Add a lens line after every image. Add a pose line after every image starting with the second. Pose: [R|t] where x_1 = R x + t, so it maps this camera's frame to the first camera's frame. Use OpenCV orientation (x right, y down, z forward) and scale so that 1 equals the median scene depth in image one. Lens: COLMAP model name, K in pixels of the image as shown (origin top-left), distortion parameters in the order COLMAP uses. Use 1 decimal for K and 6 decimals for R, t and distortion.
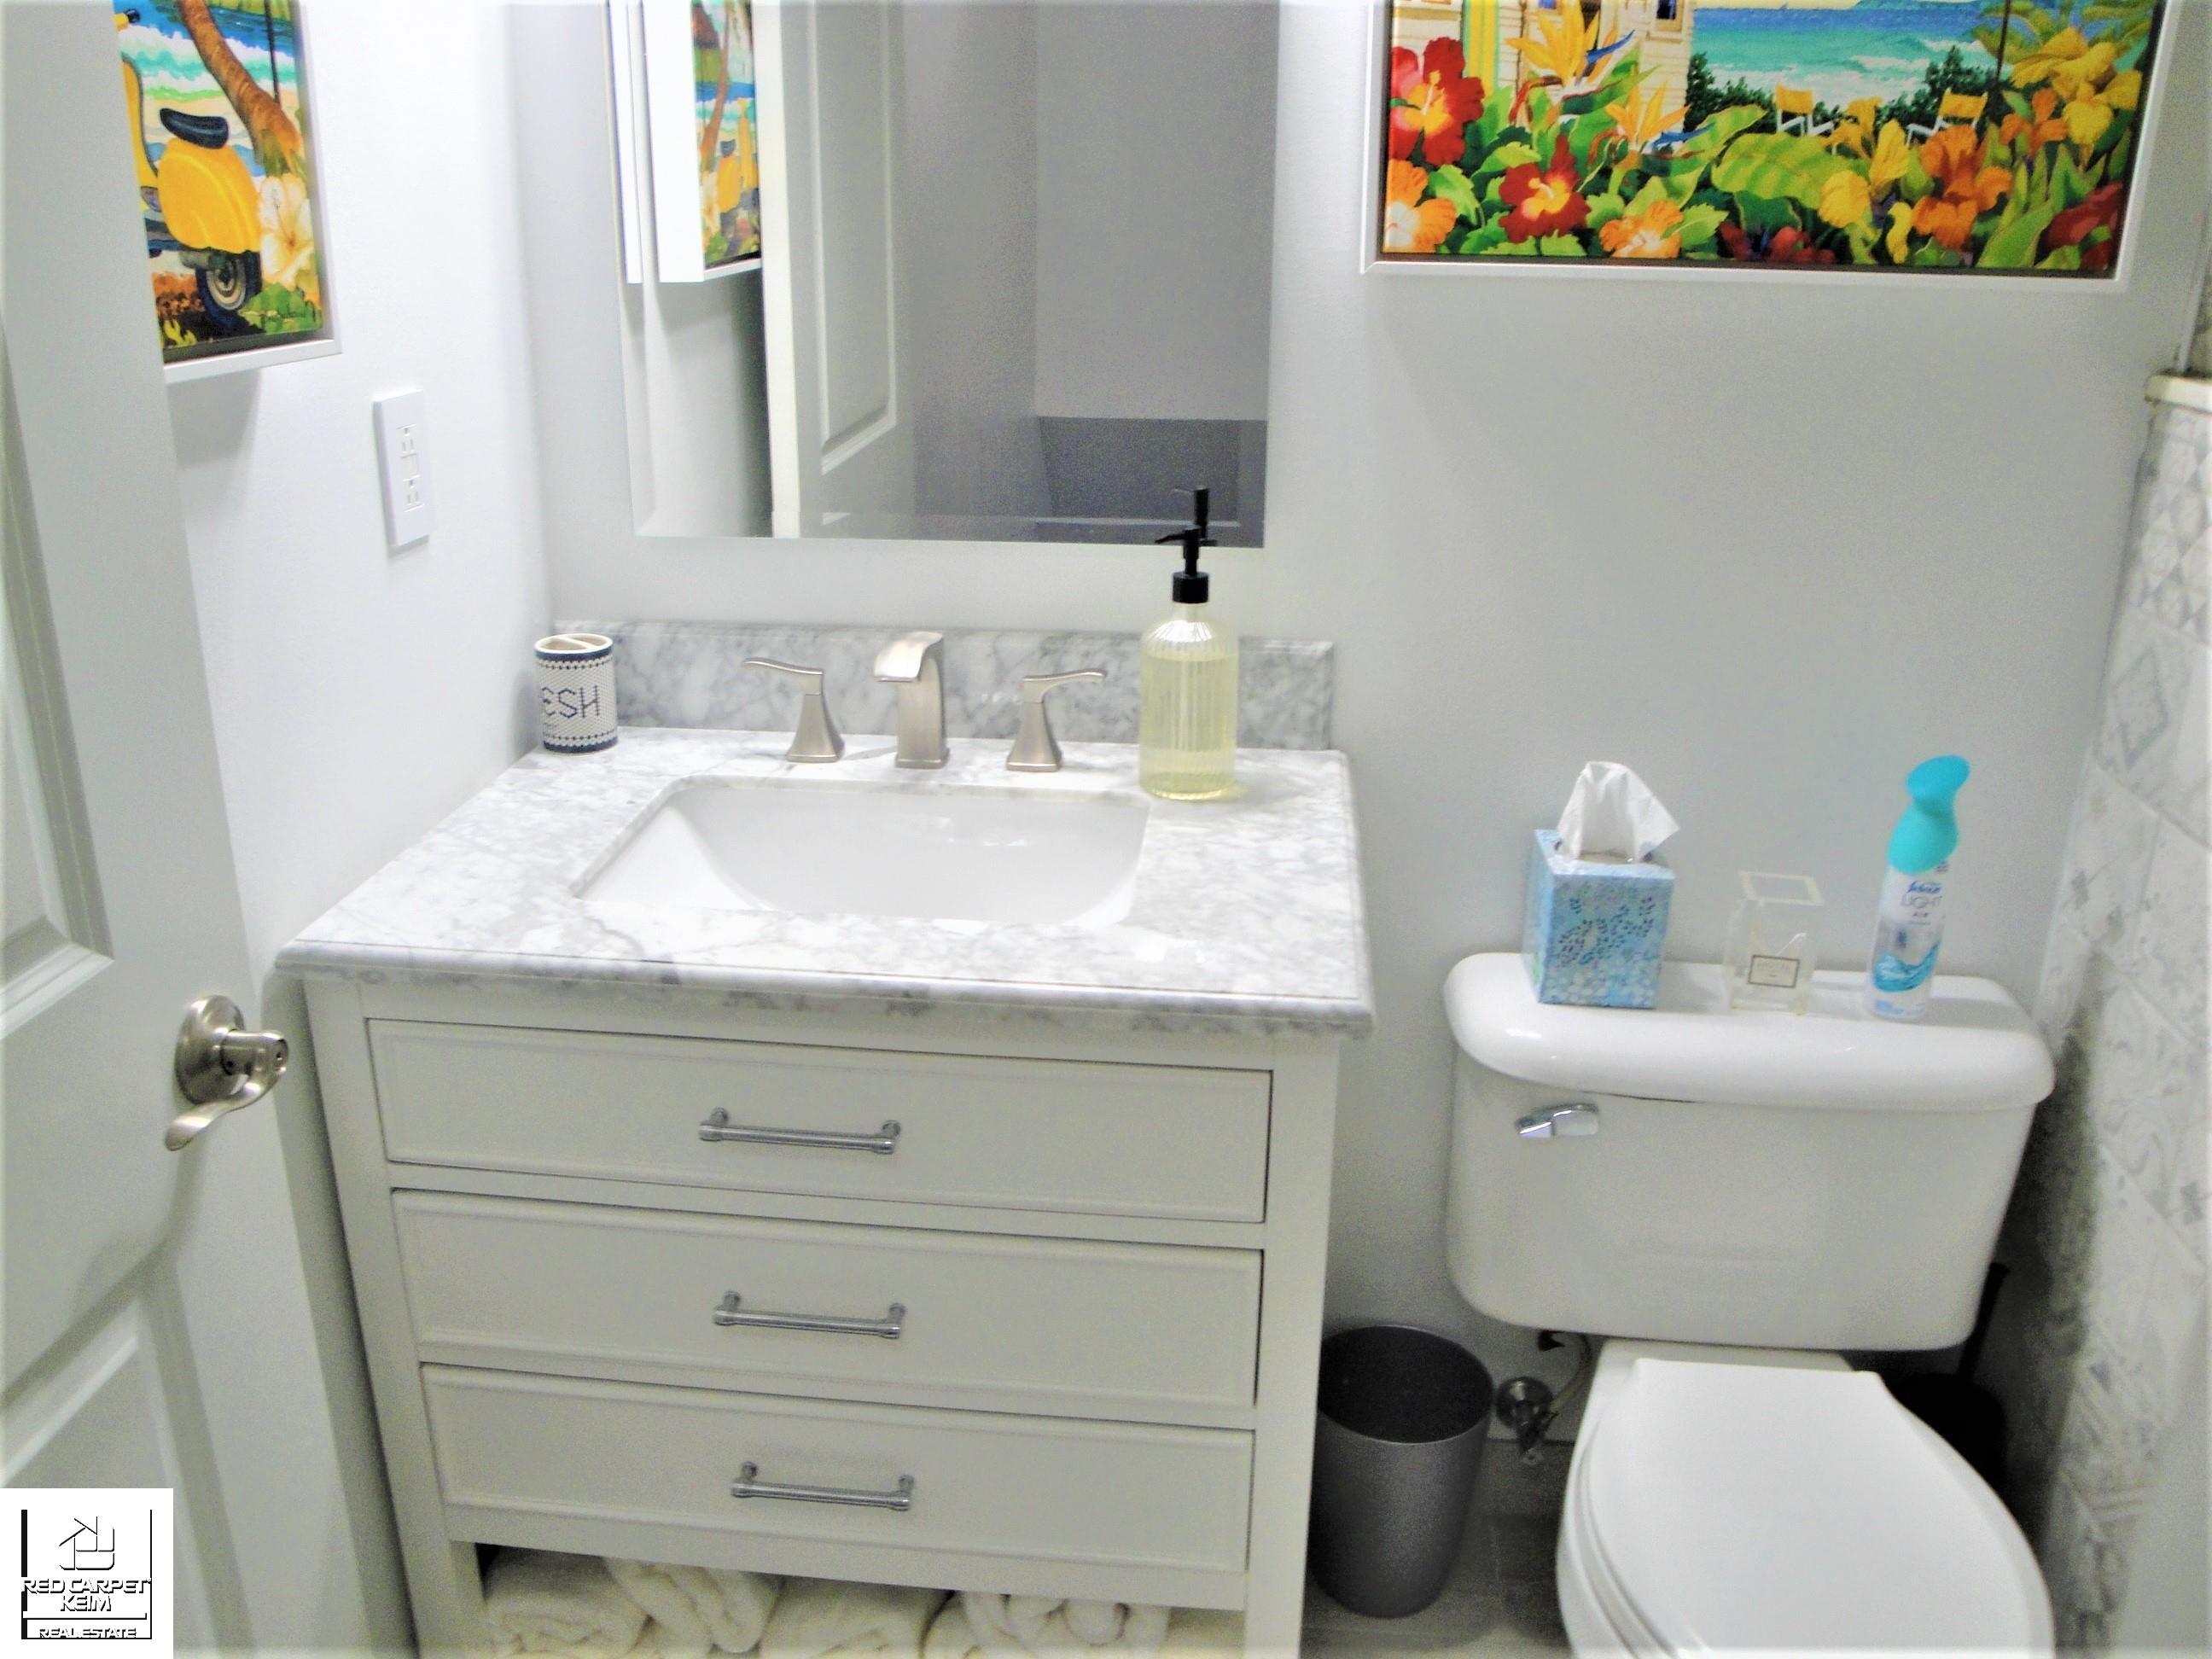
lens RADIAL K [[1810.0, 0, 1095.8], [0, 1810.0, 829.6], [0, 0, 1]] dist [-0.148882, 0.107791]
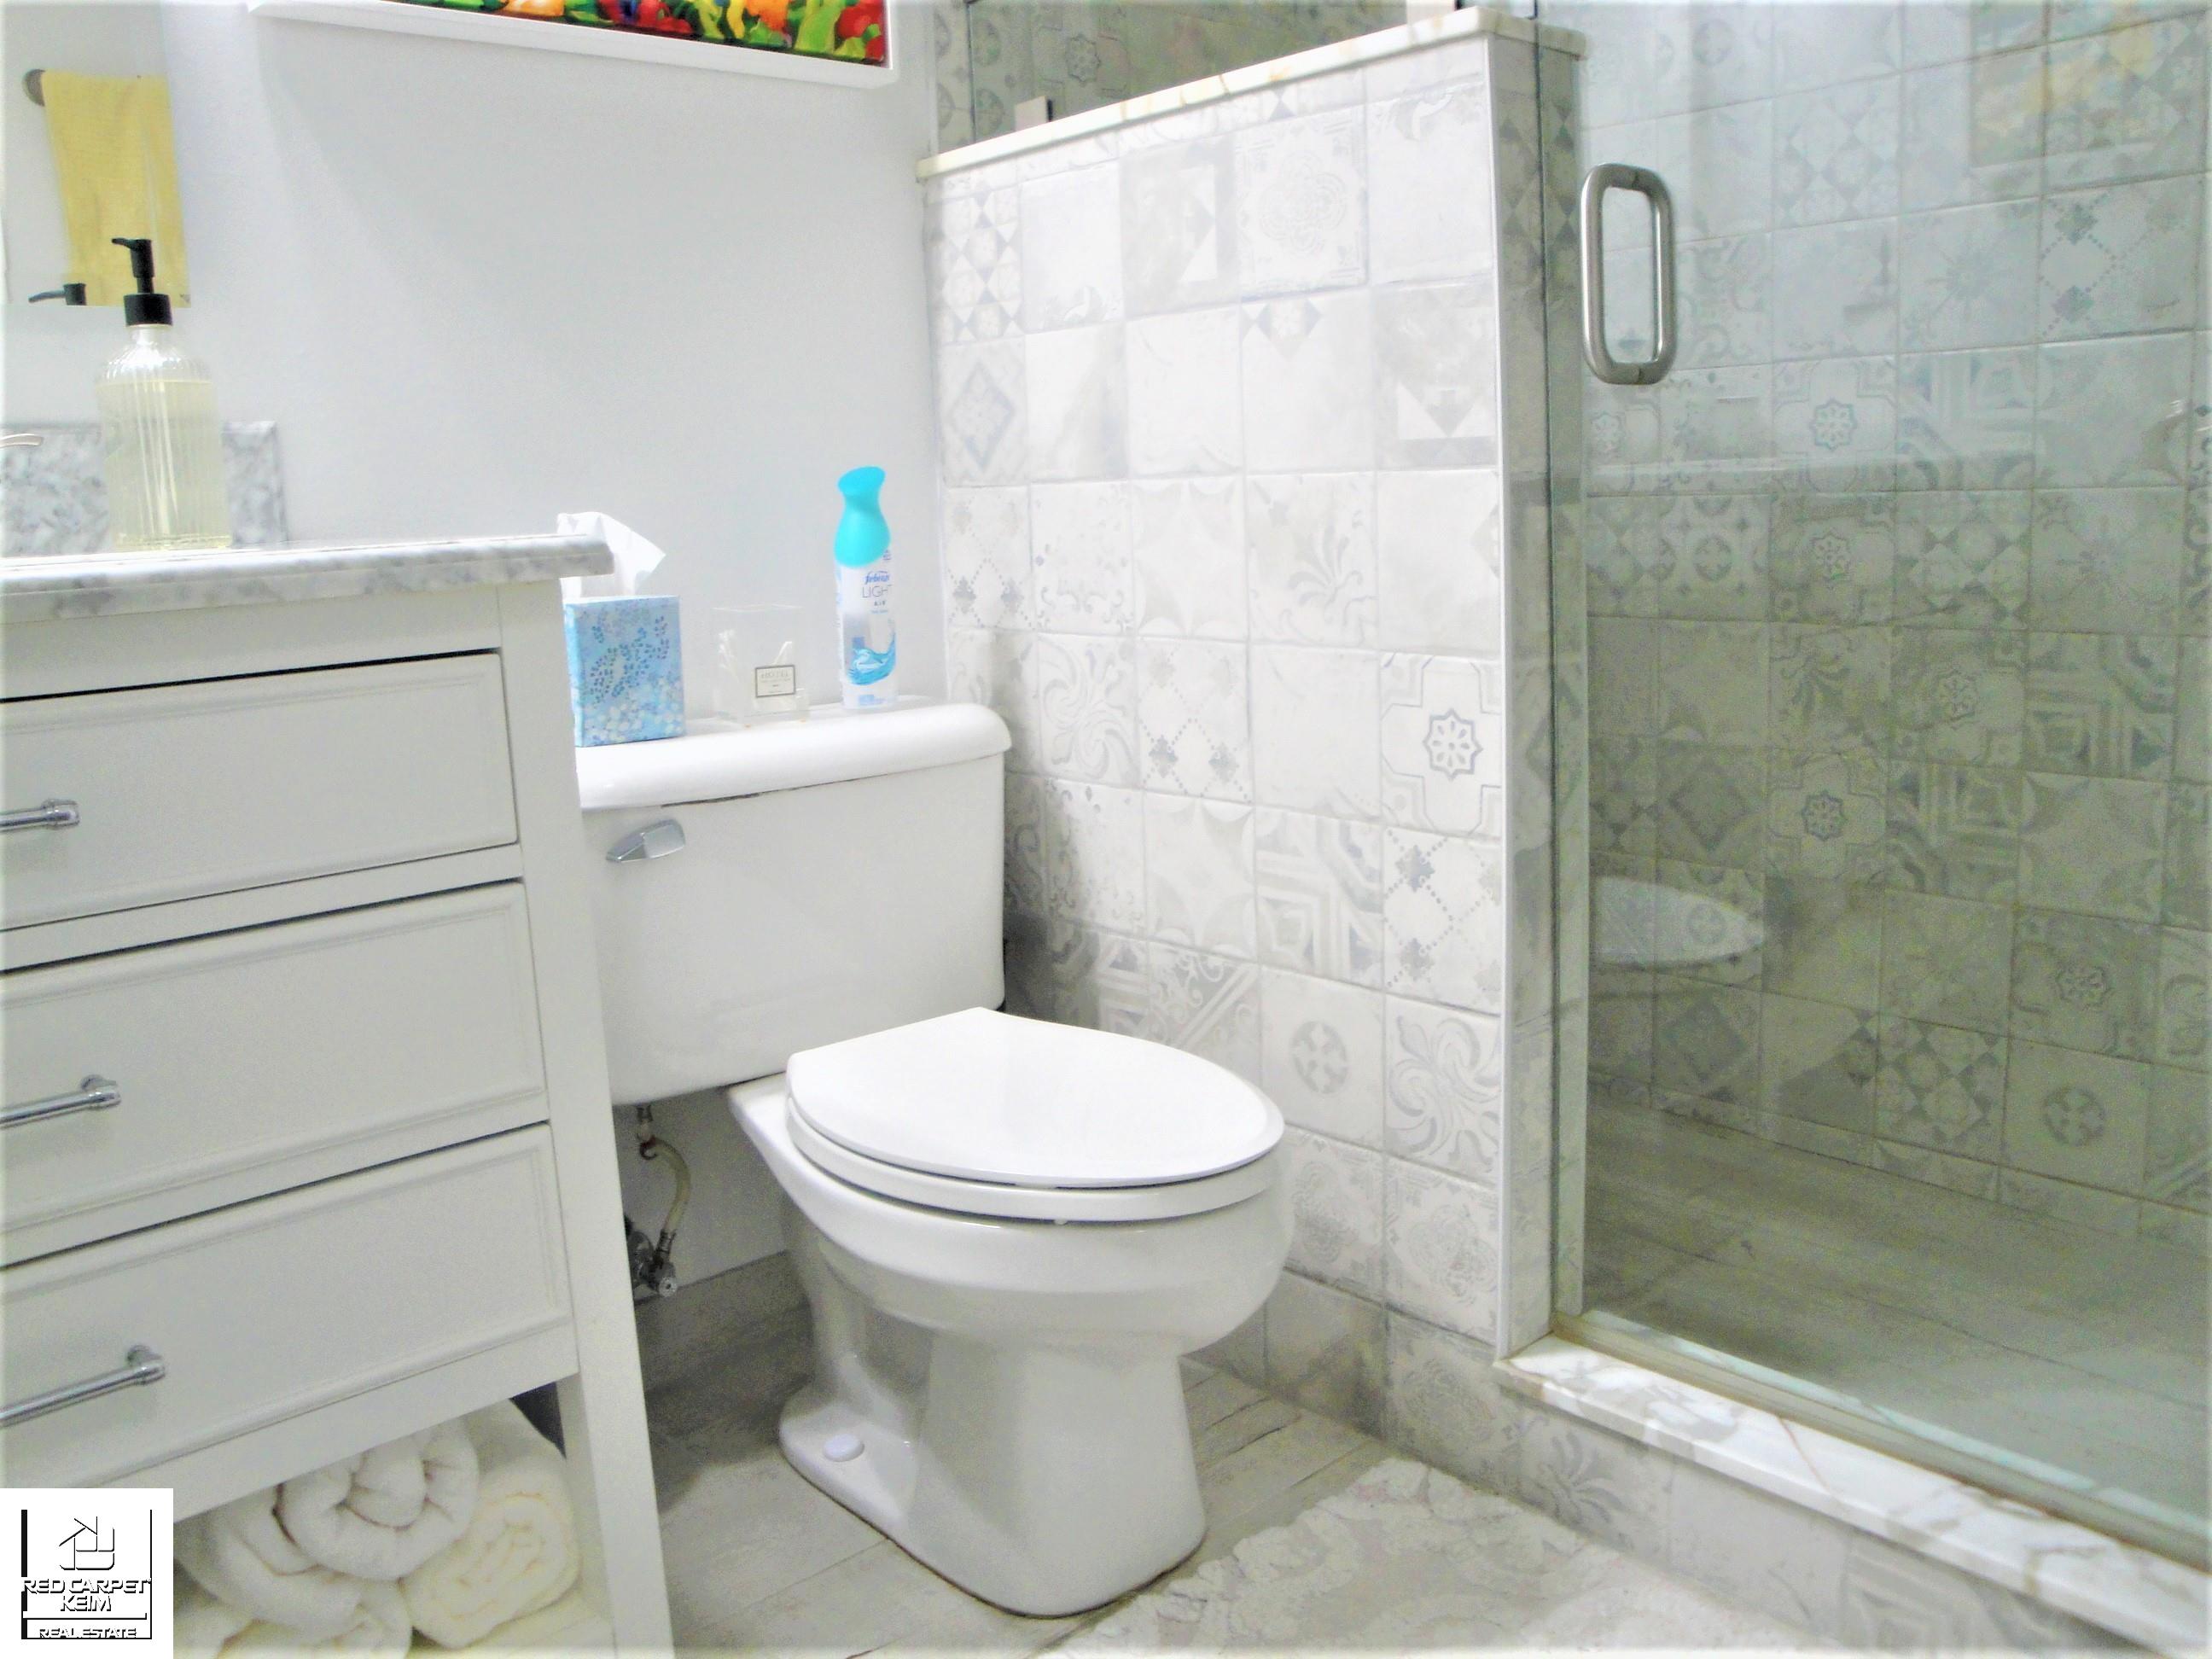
lens RADIAL K [[1810.0, 0, 1095.0], [0, 1810.0, 817.5], [0, 0, 1]] dist [-0.148882, 0.107791]
pose [[0.659630, -0.161475, 0.734039, -0.295631], [0.298844, 0.952475, -0.059023, 0.280879], [-0.689623, 0.258297, 0.676537, 0.165959]]
